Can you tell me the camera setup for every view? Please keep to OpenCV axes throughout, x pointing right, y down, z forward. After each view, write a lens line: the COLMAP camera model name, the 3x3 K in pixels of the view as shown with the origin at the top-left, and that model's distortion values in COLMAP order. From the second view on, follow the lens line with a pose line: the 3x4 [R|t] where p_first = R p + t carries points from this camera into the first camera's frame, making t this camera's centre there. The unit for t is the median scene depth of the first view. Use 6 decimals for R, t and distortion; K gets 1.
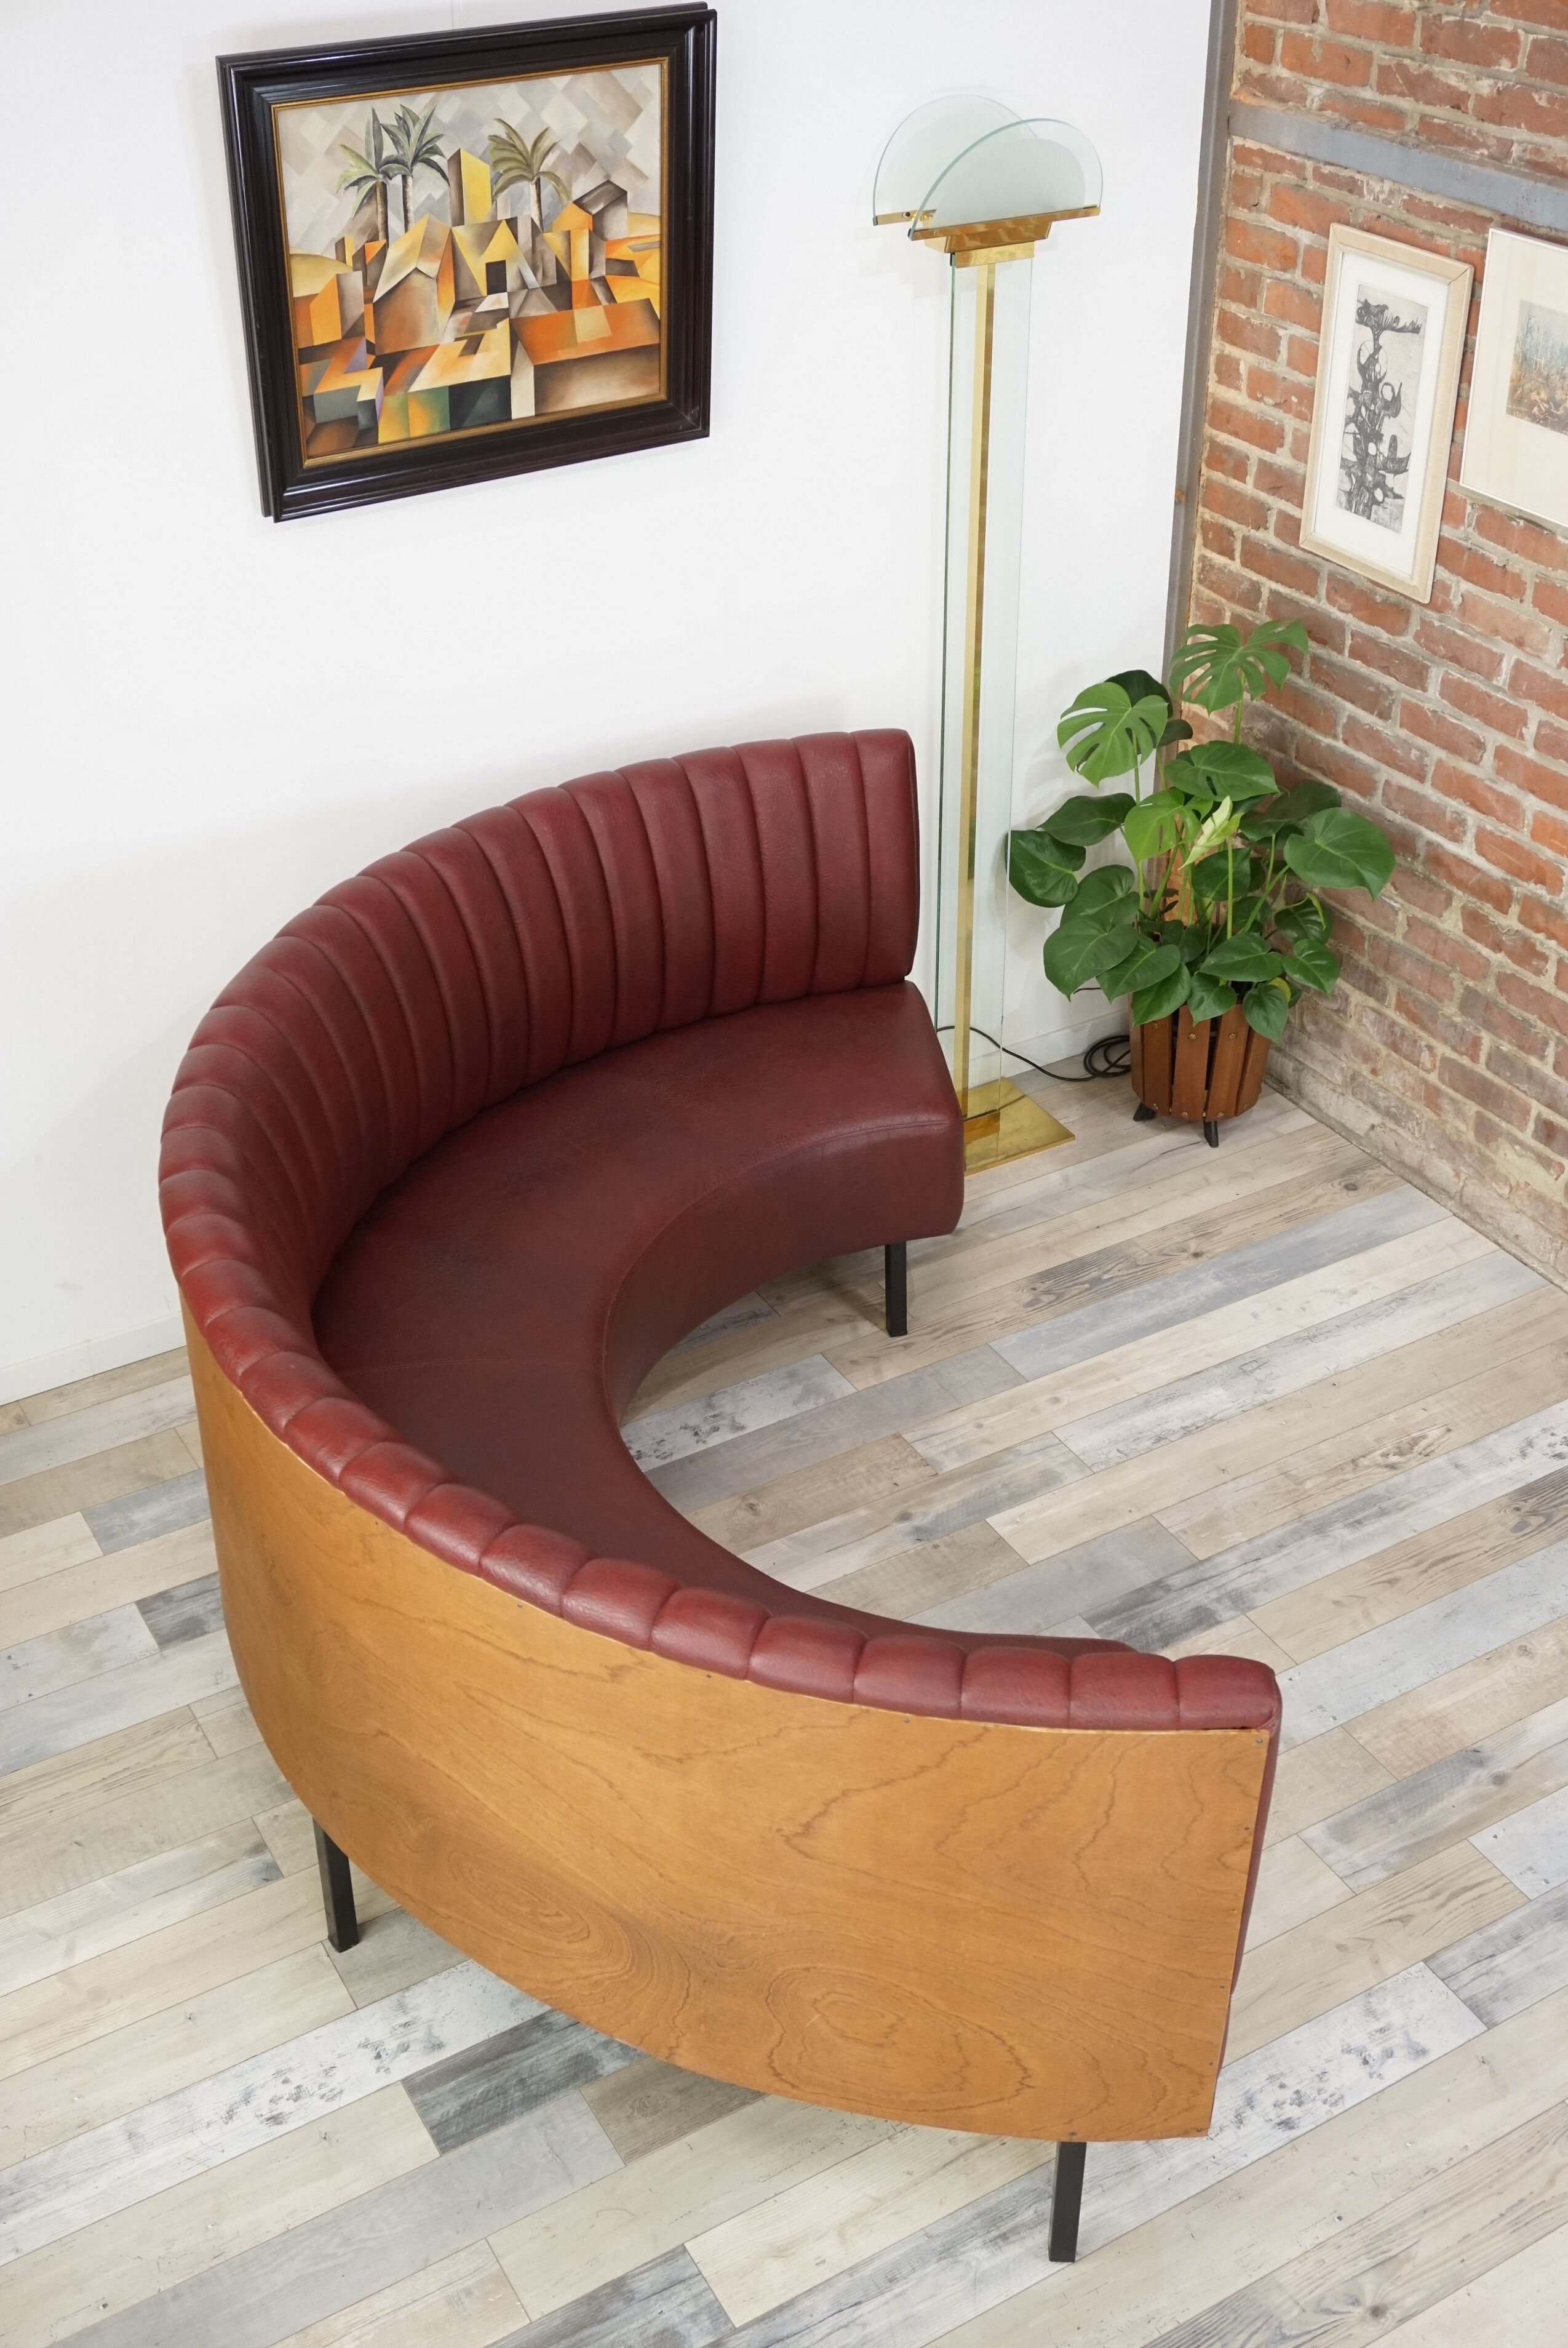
lens RADIAL K [[2556.8, 0, 744.6], [0, 2556.8, 1196.0], [0, 0, 1]] dist [-0.027148, 0.023915]
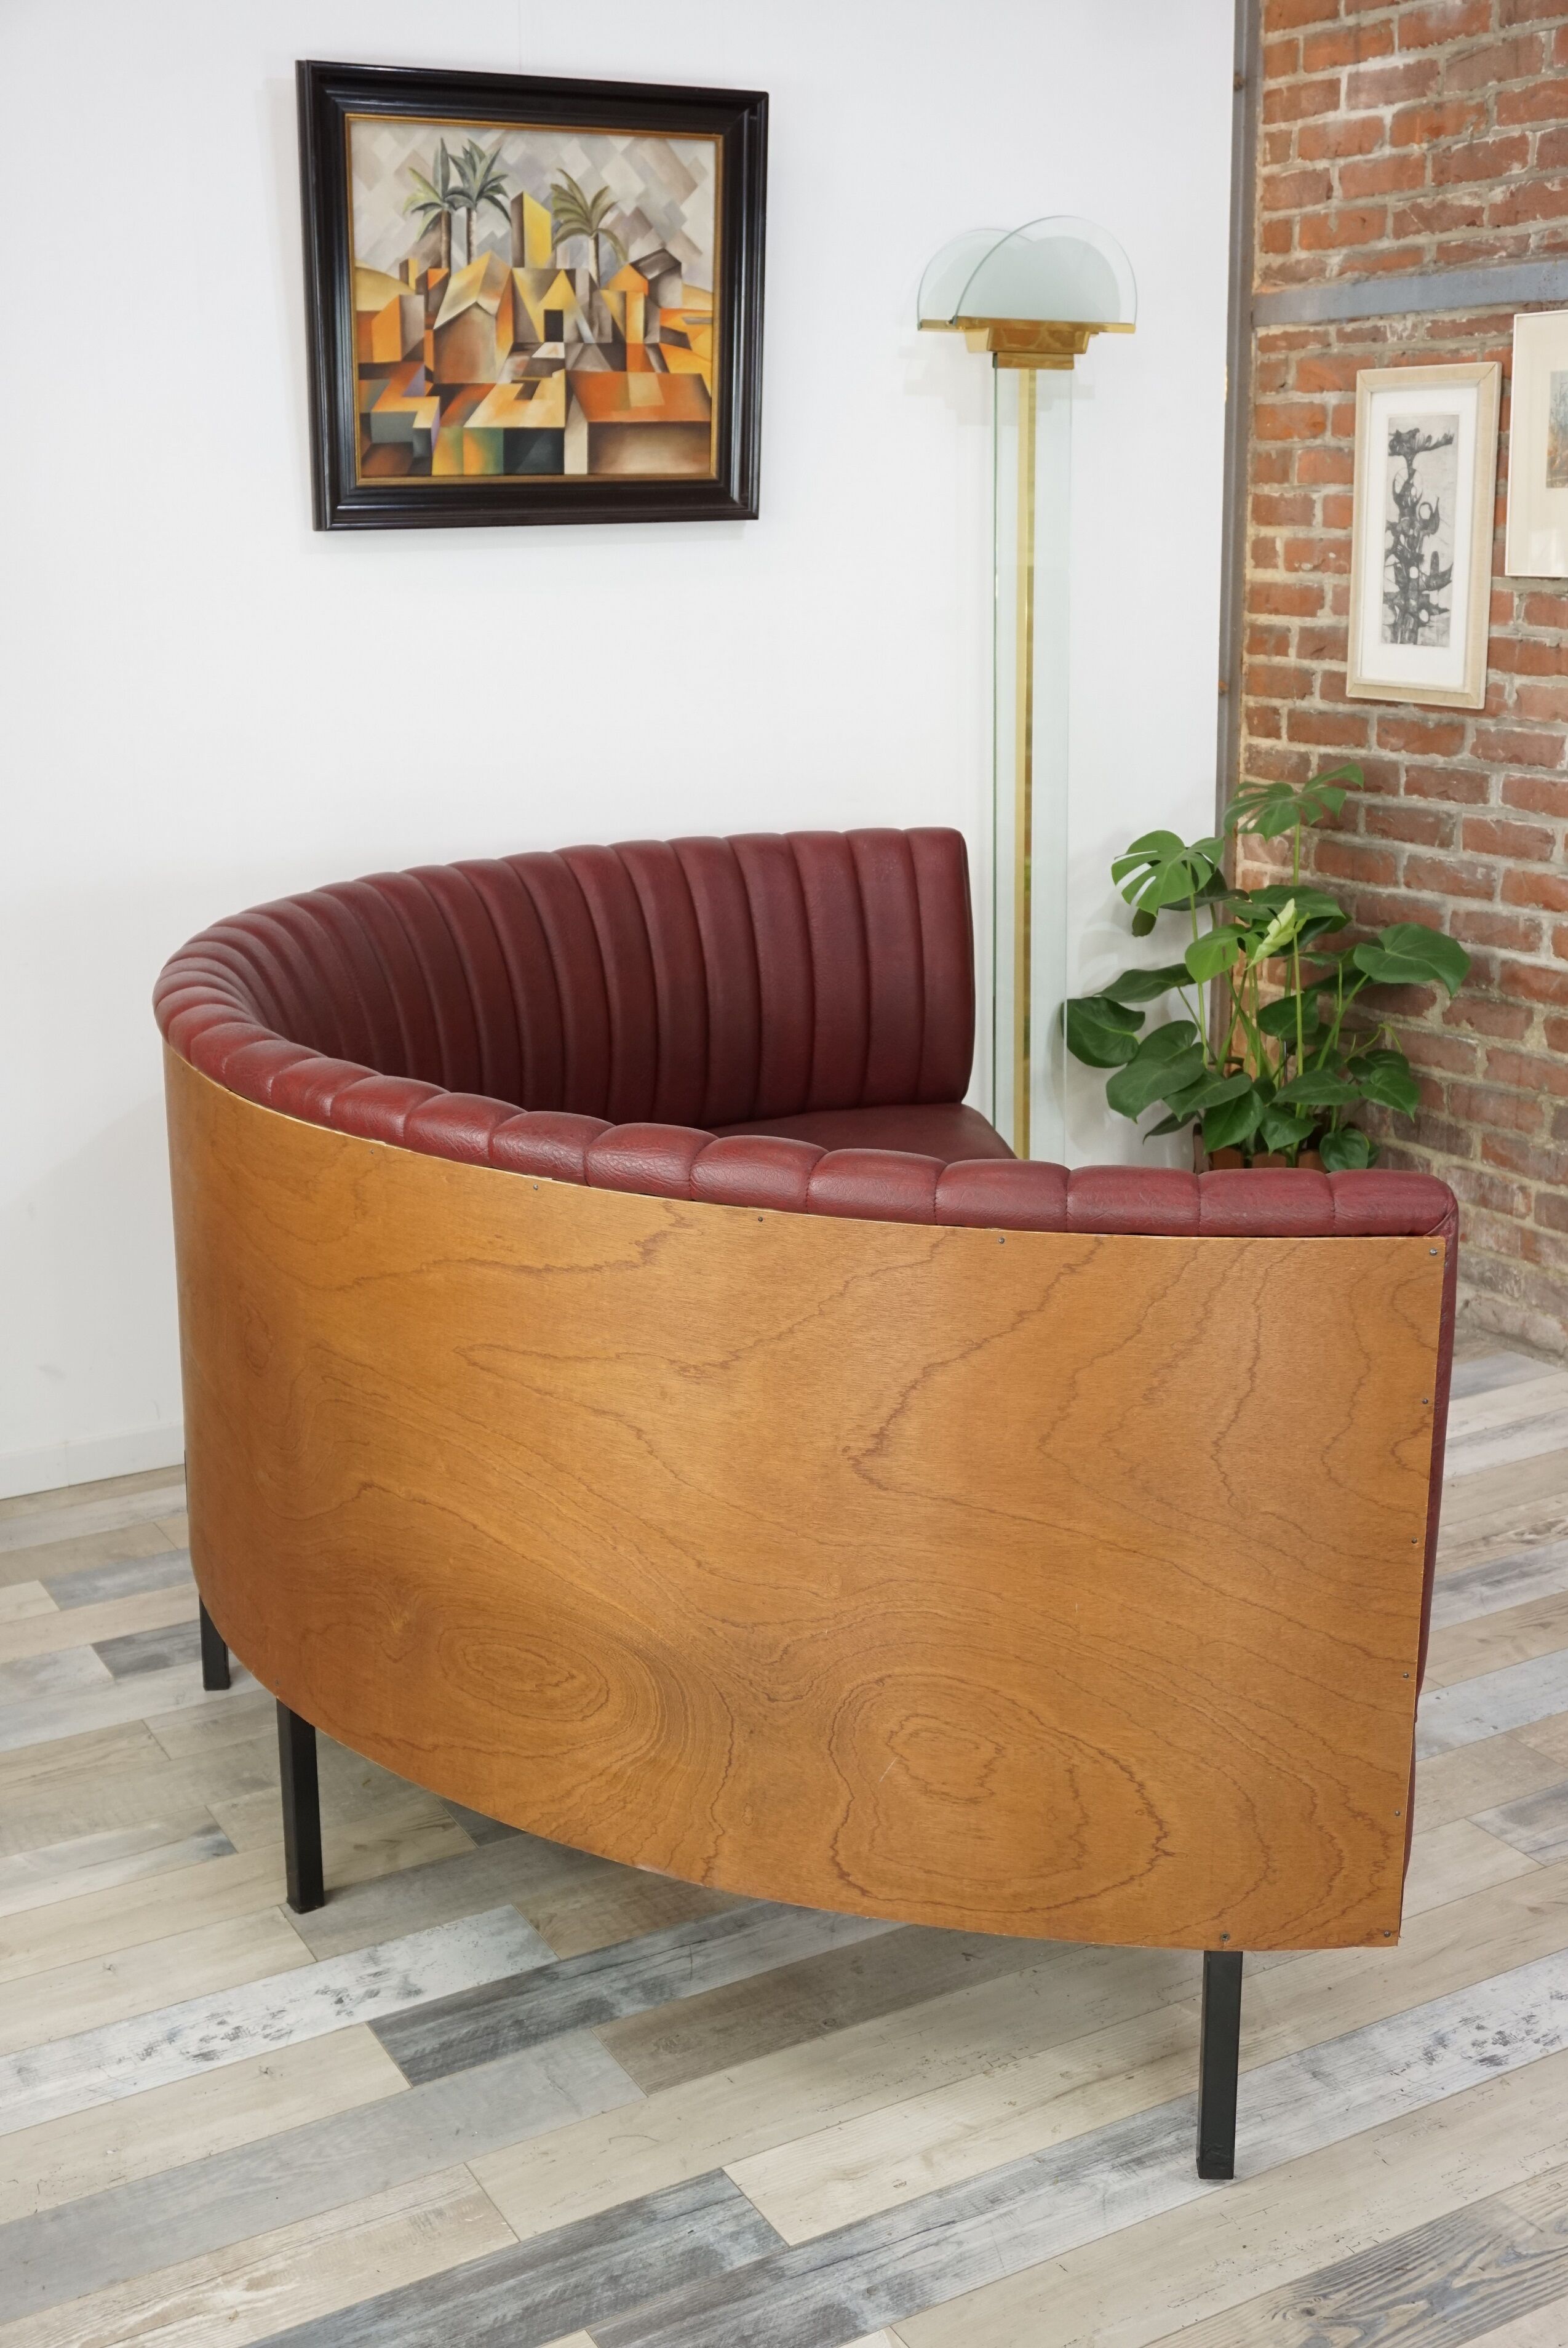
lens RADIAL K [[2528.2, 0, 750.5], [0, 2528.2, 1195.3], [0, 0, 1]] dist [-0.025745, 0.027353]
pose [[0.999926, 0.001216, -0.012087, -0.004960], [-0.005032, 0.947064, -0.321004, 0.294425], [0.011057, 0.321042, 0.947001, 0.144452]]
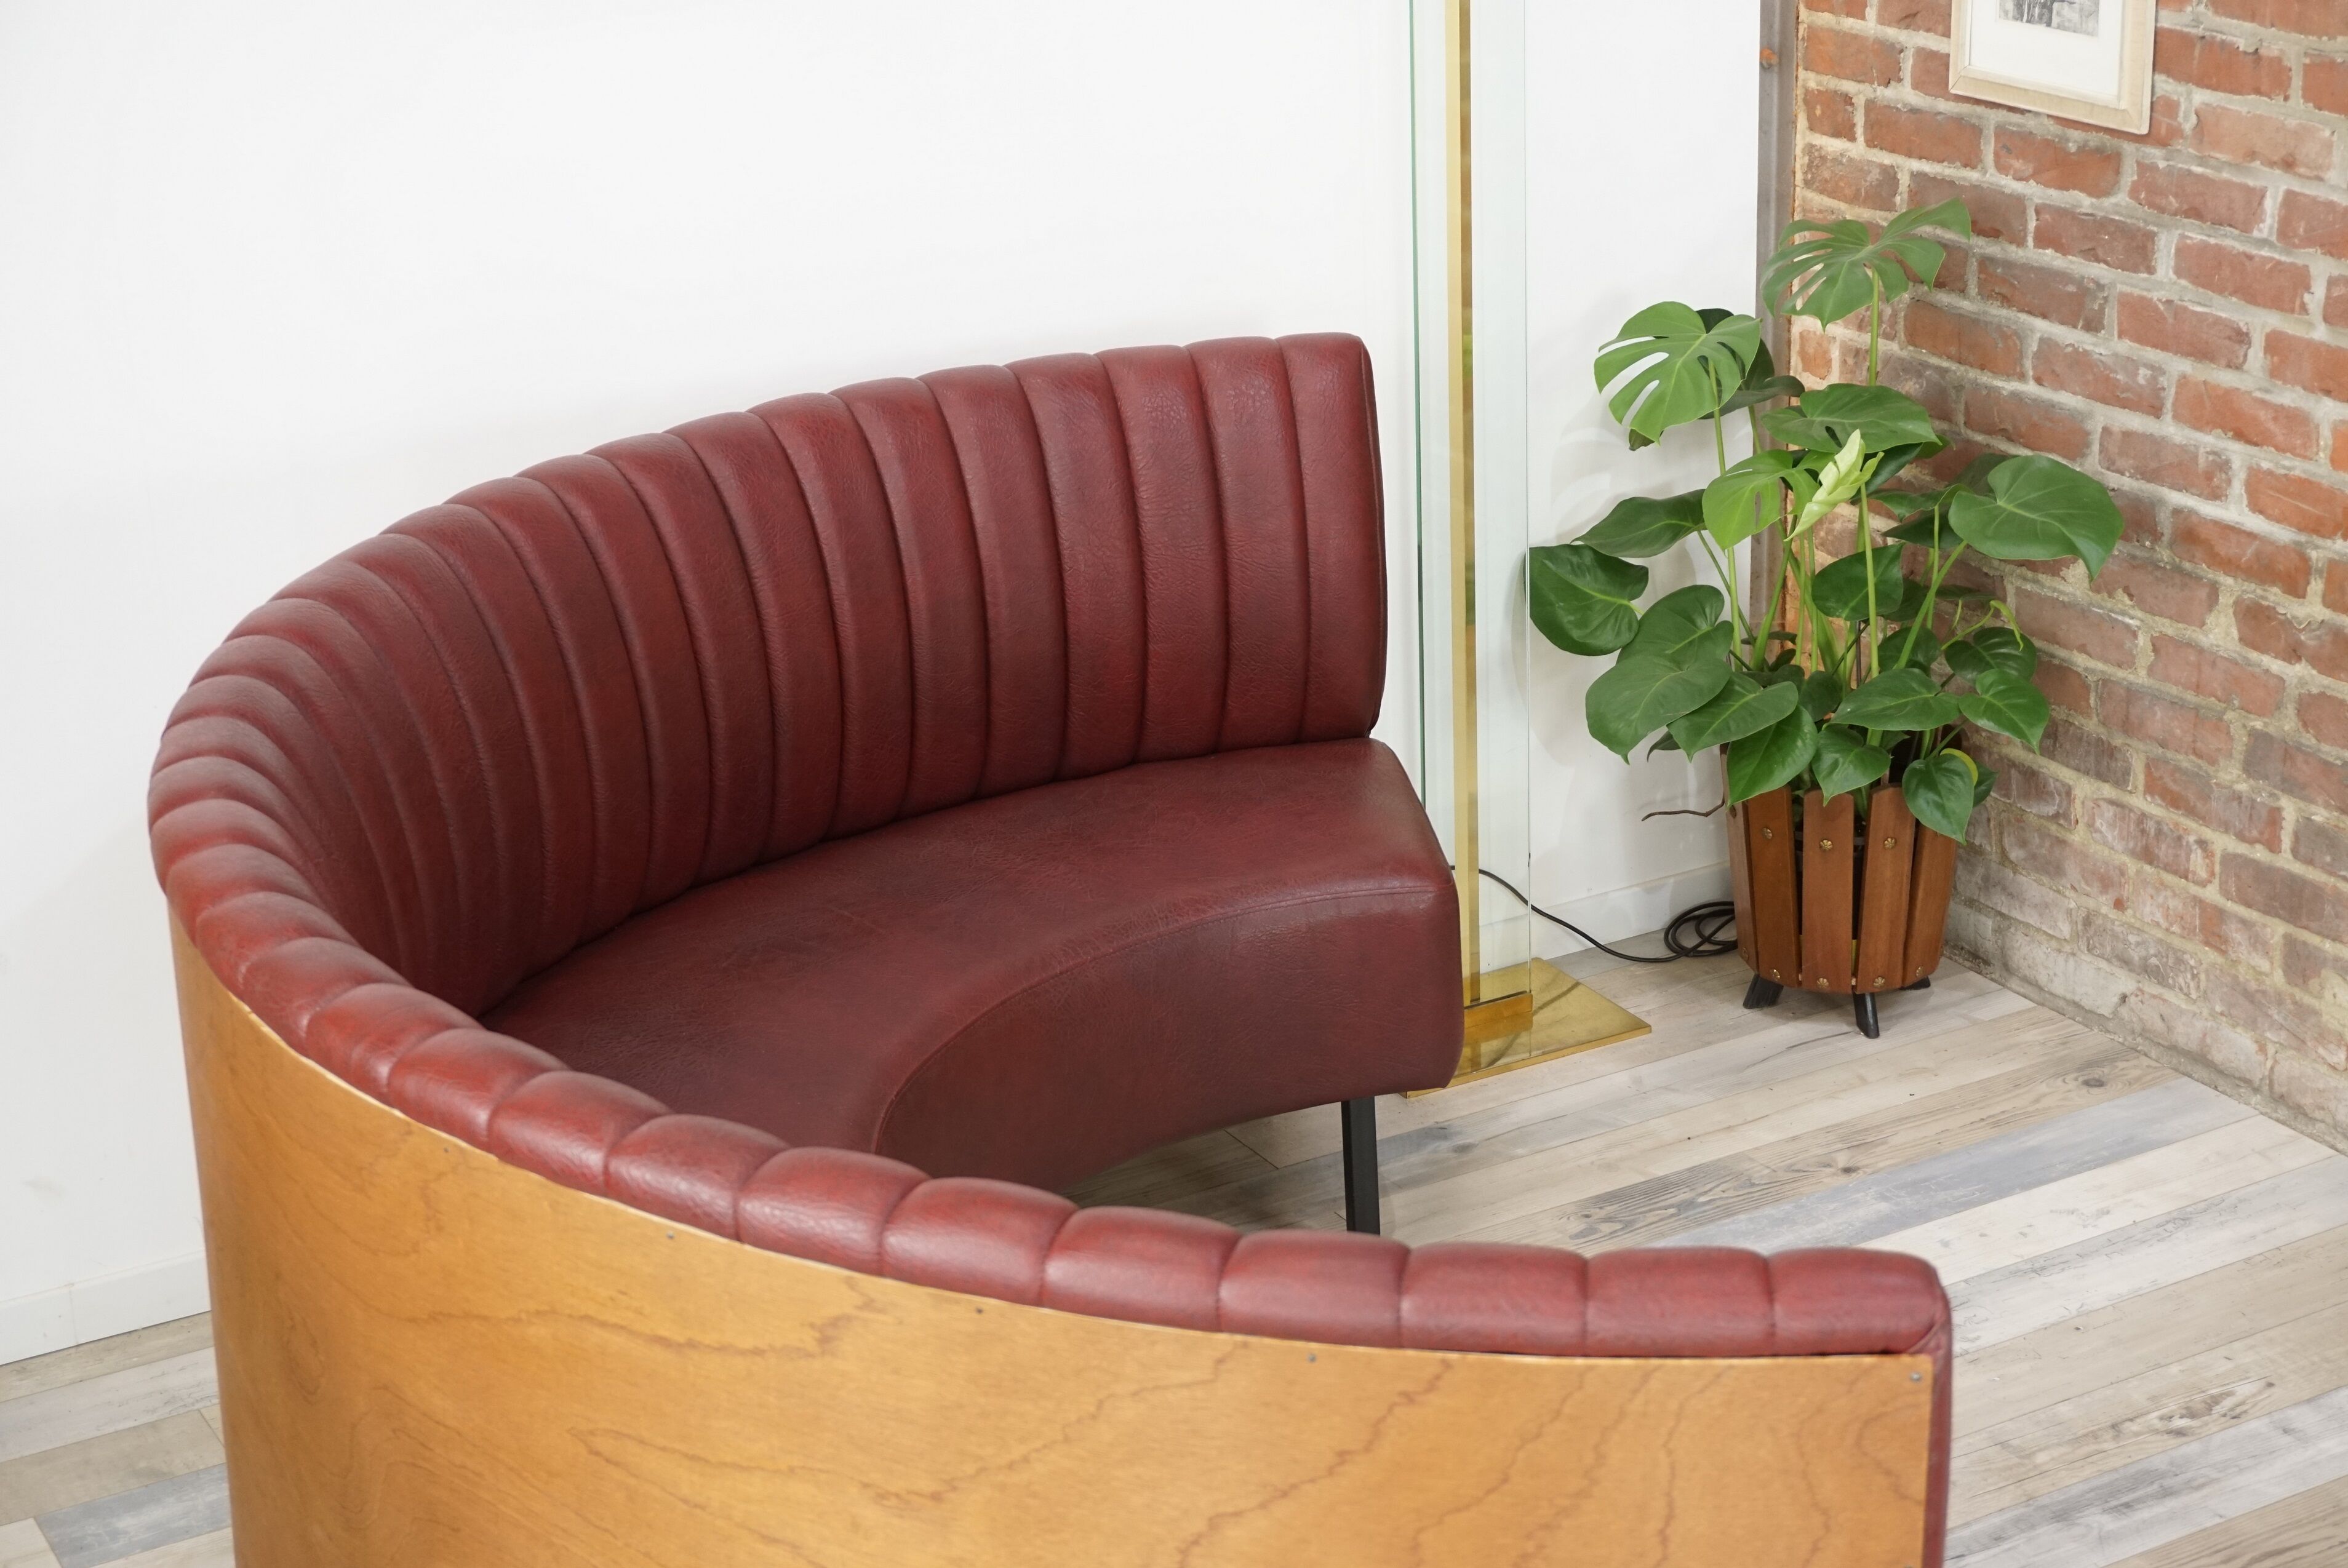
lens RADIAL K [[3877.5, 0, 1090.7], [0, 3877.5, 829.0], [0, 0, 1]] dist [-0.026482, 0.047526]
pose [[0.999435, -0.013194, -0.030928, 0.027133], [0.005835, 0.973898, -0.226911, 0.187418], [0.033115, 0.226602, 0.973424, 0.066203]]
